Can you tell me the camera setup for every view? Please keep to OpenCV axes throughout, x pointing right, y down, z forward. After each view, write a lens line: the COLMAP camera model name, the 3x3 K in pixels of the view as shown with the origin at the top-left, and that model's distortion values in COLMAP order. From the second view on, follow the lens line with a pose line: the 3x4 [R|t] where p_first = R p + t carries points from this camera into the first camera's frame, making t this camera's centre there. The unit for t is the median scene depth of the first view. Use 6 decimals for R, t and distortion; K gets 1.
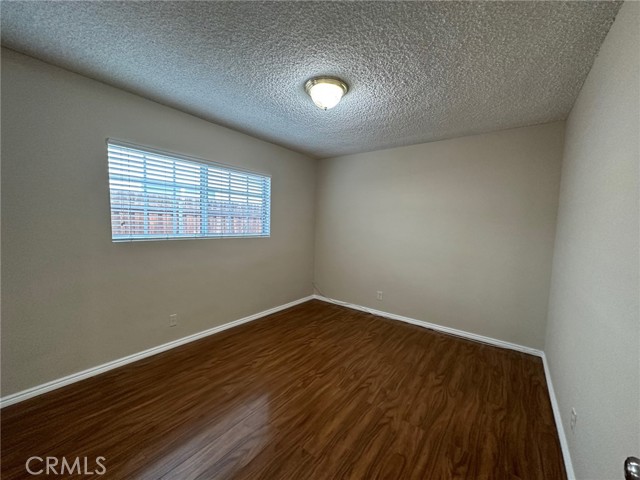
lens RADIAL K [[253.9, 0, 320.0], [0, 253.9, 240.0], [0, 0, 1]] dist [0.000504, 0.000243]
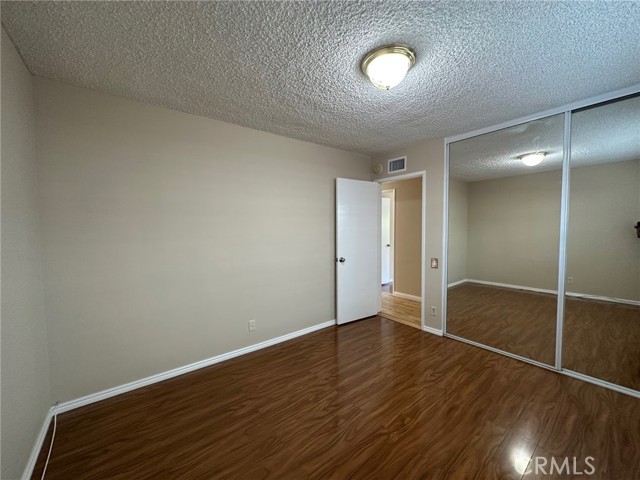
lens RADIAL K [[253.9, 0, 321.9], [0, 253.9, 239.5], [0, 0, 1]] dist [0.000504, 0.000243]
pose [[-0.970271, -0.033507, 0.239690, 0.015694], [-0.005142, 0.993000, 0.118003, -0.128667], [-0.241966, 0.113263, -0.963651, 1.863906]]
